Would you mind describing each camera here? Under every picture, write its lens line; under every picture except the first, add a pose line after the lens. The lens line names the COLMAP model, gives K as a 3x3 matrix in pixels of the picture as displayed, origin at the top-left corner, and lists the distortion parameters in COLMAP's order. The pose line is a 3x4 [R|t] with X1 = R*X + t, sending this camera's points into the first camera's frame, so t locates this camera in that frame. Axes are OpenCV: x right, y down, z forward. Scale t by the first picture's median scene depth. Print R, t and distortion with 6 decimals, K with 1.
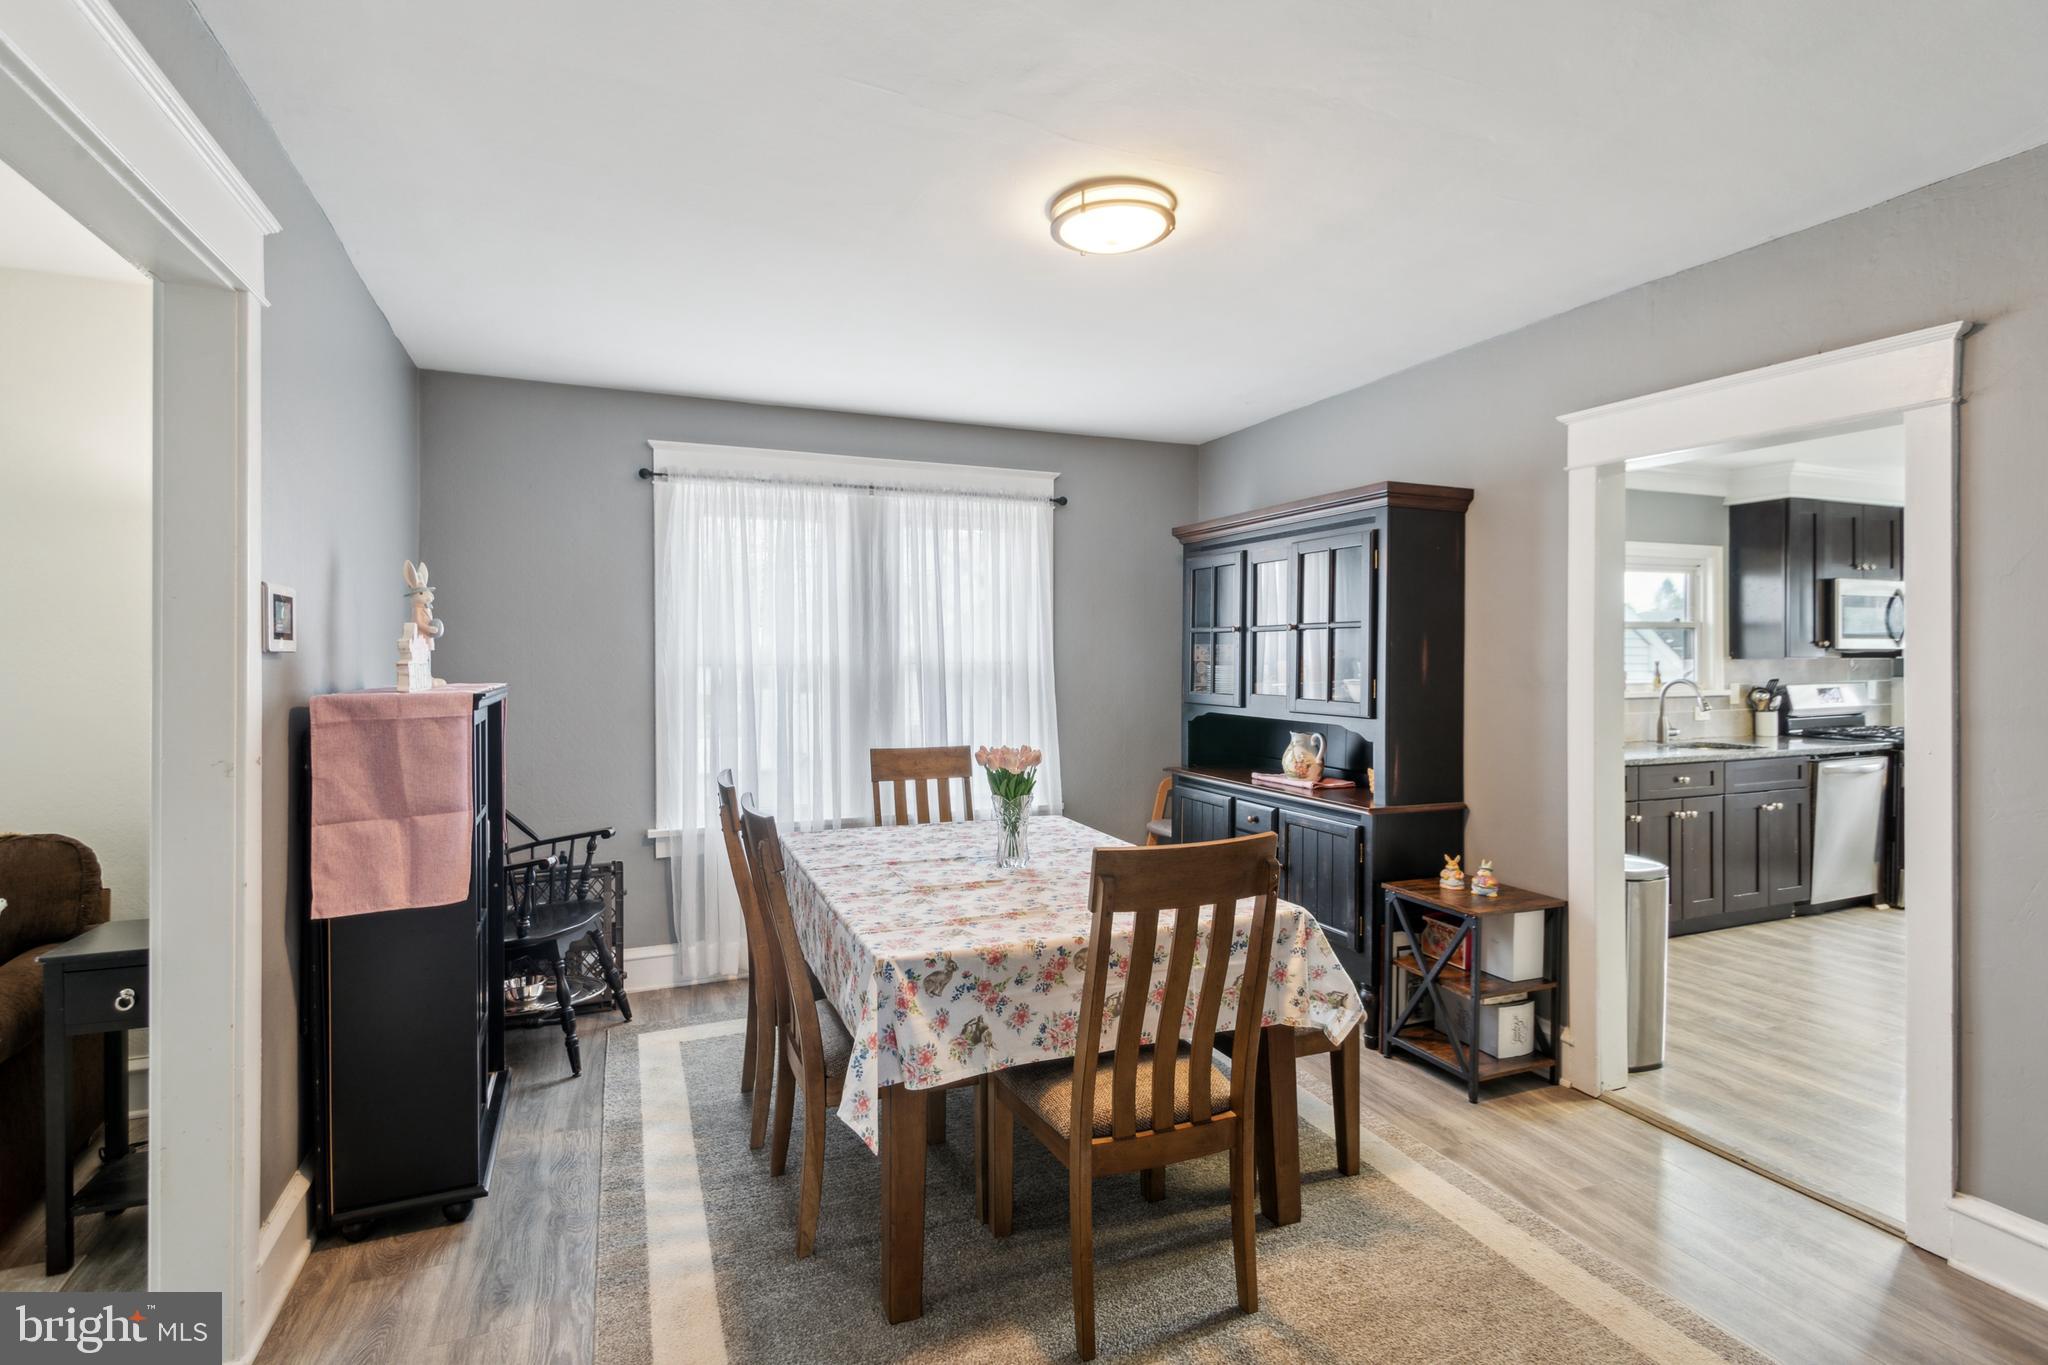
lens RADIAL K [[976.9, 0, 1017.6], [0, 976.9, 652.5], [0, 0, 1]] dist [0.003606, -0.000084]
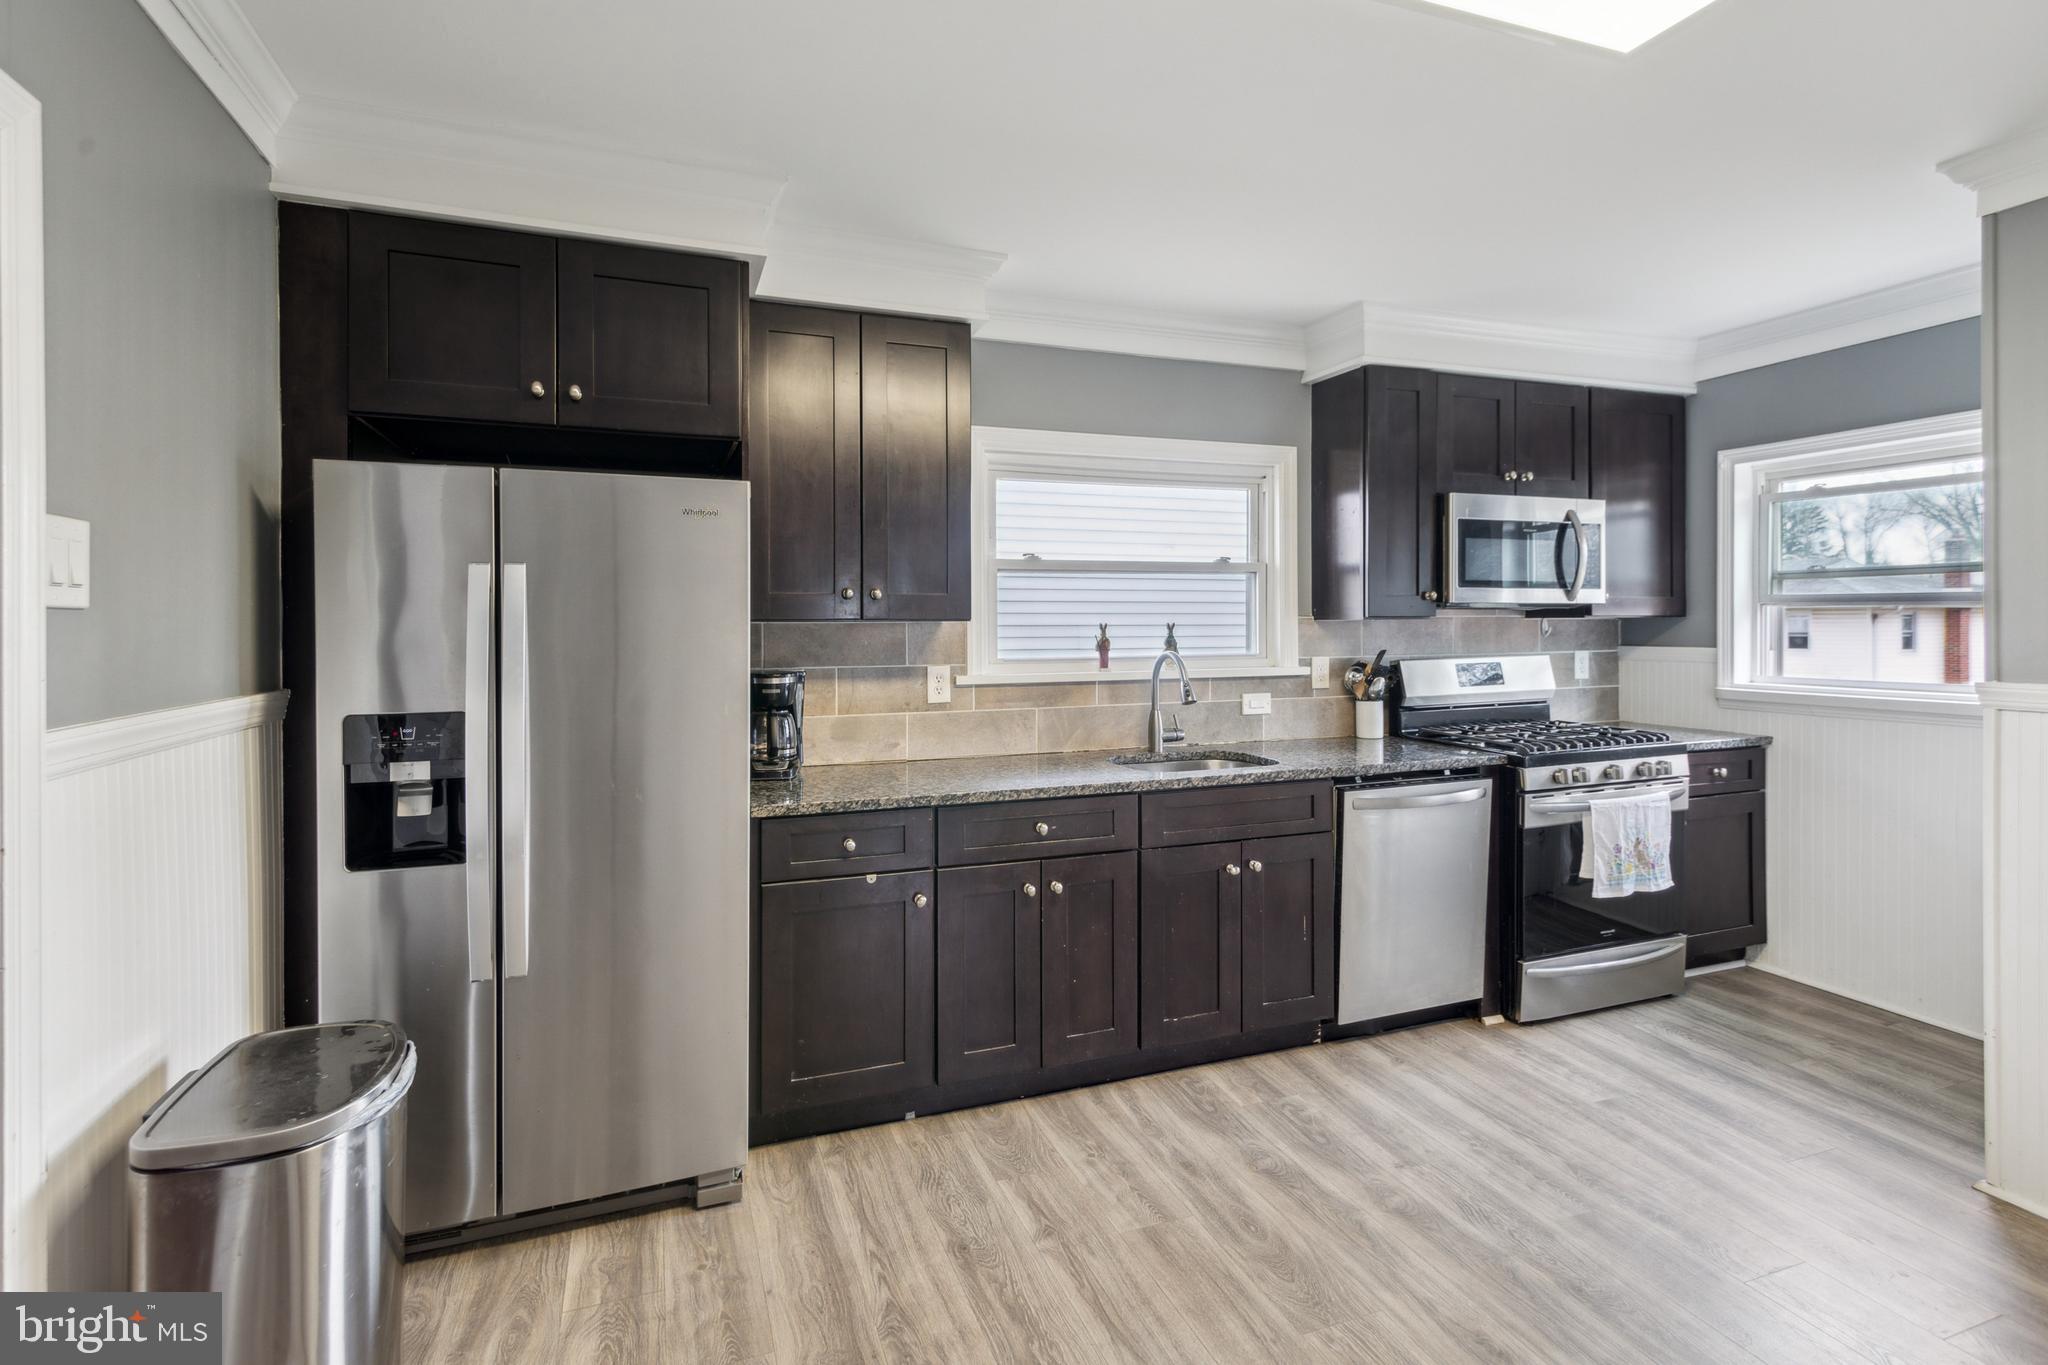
lens RADIAL K [[974.1, 0, 993.8], [0, 974.1, 629.3], [0, 0, 1]] dist [0.002299, -0.000268]
pose [[0.998954, -0.001740, -0.045698, 0.587968], [0.002319, 0.999918, 0.012630, 0.004661], [0.045672, -0.012723, 0.998875, 0.369043]]
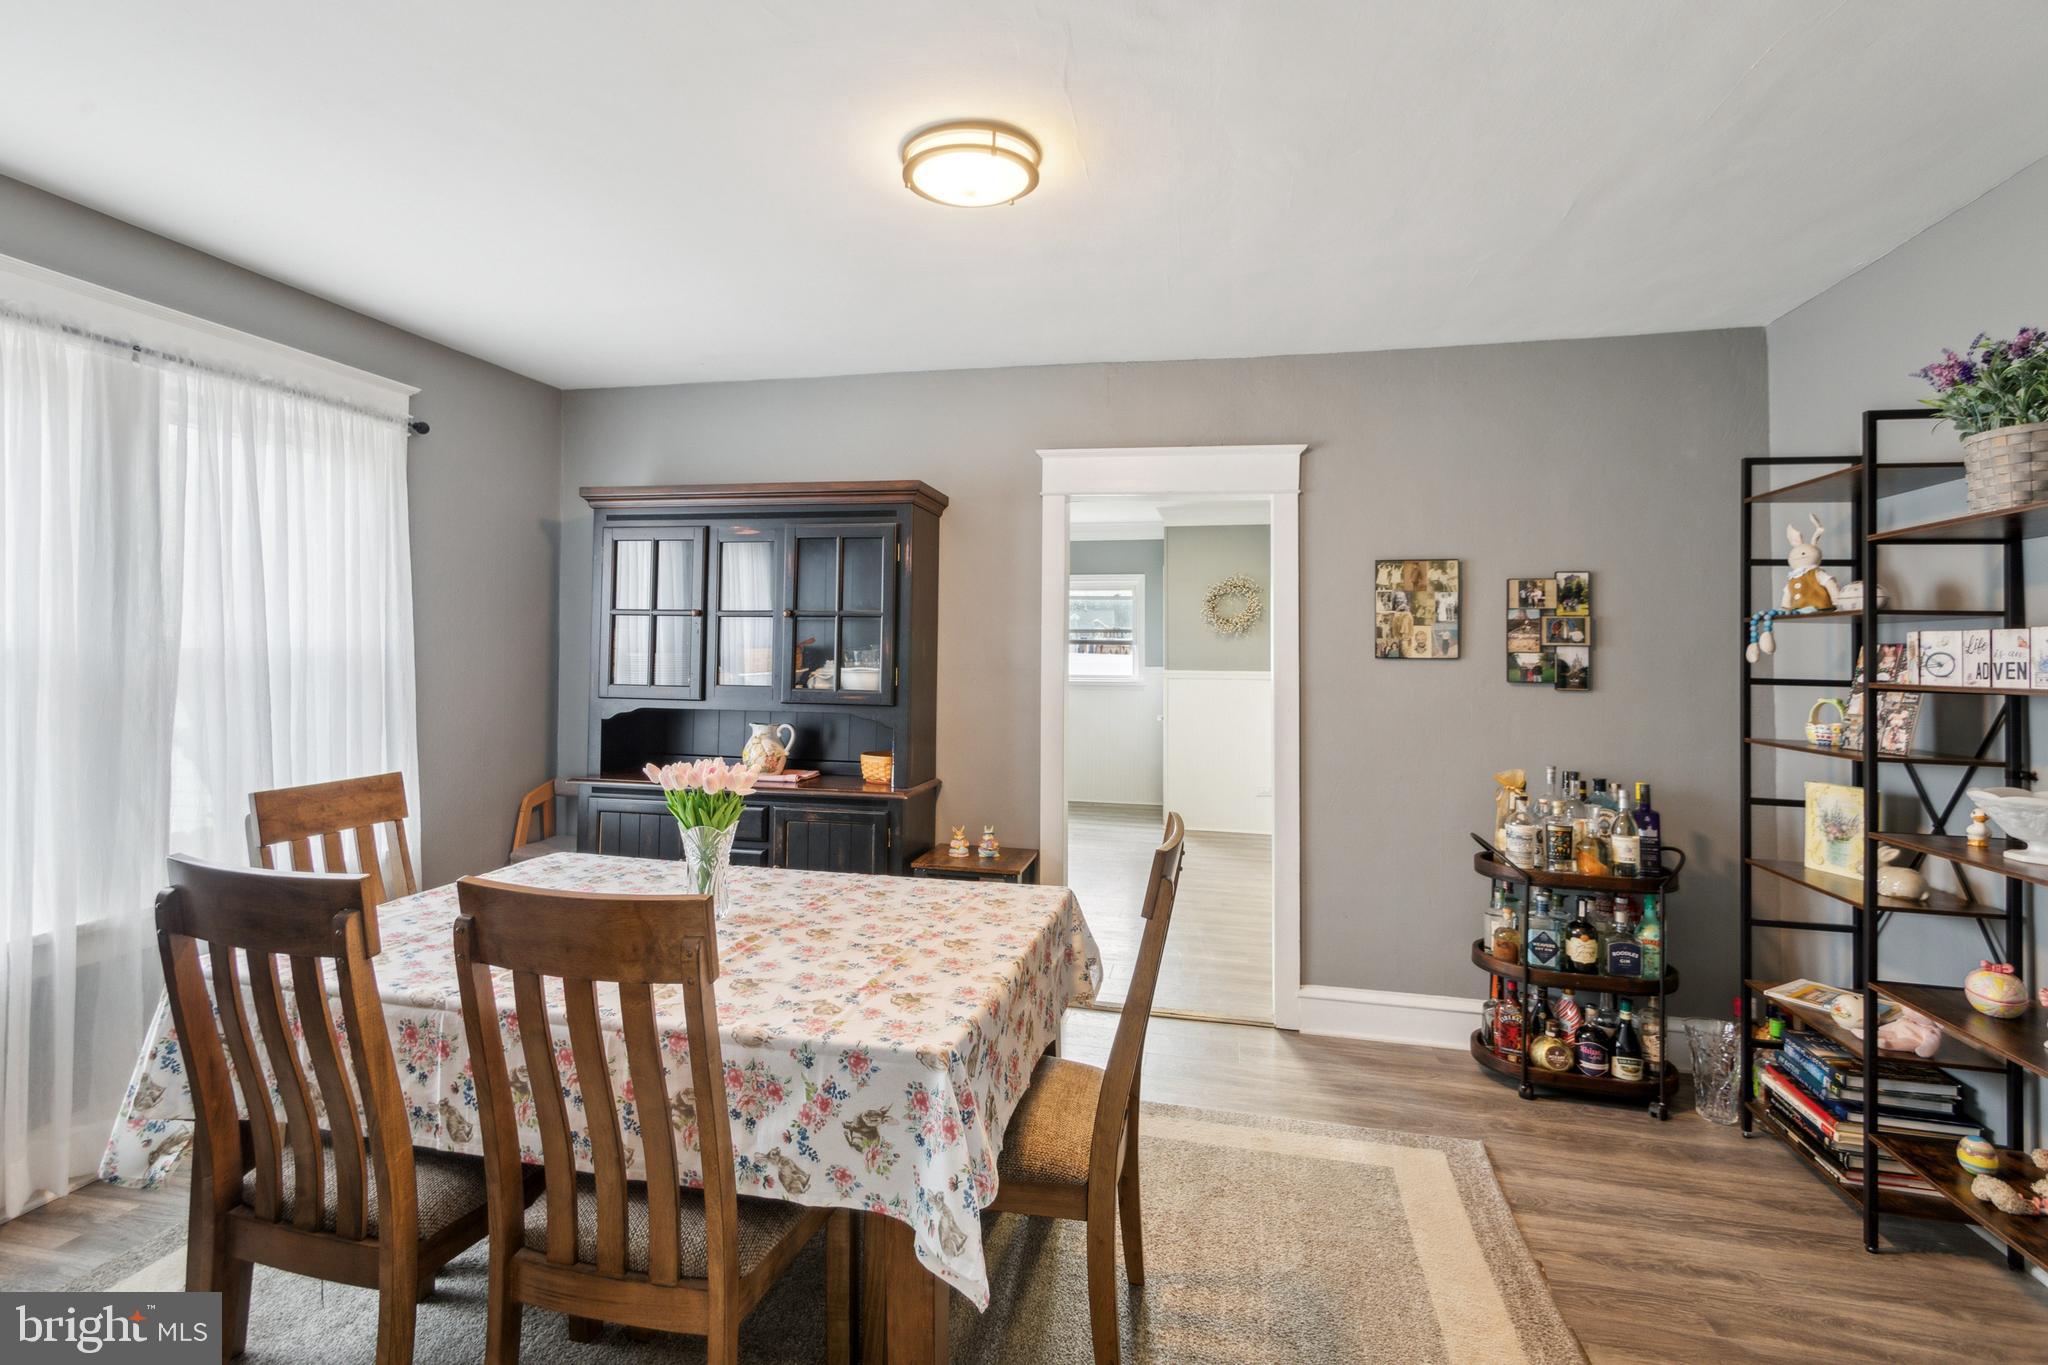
lens RADIAL K [[992.6, 0, 995.8], [0, 992.6, 617.2], [0, 0, 1]] dist [0.005131, 0.000188]
pose [[0.576262, 0.030339, 0.816702, -0.282200], [-0.014466, 0.999533, -0.026923, 0.000526], [-0.817137, 0.003700, 0.576432, 0.198917]]
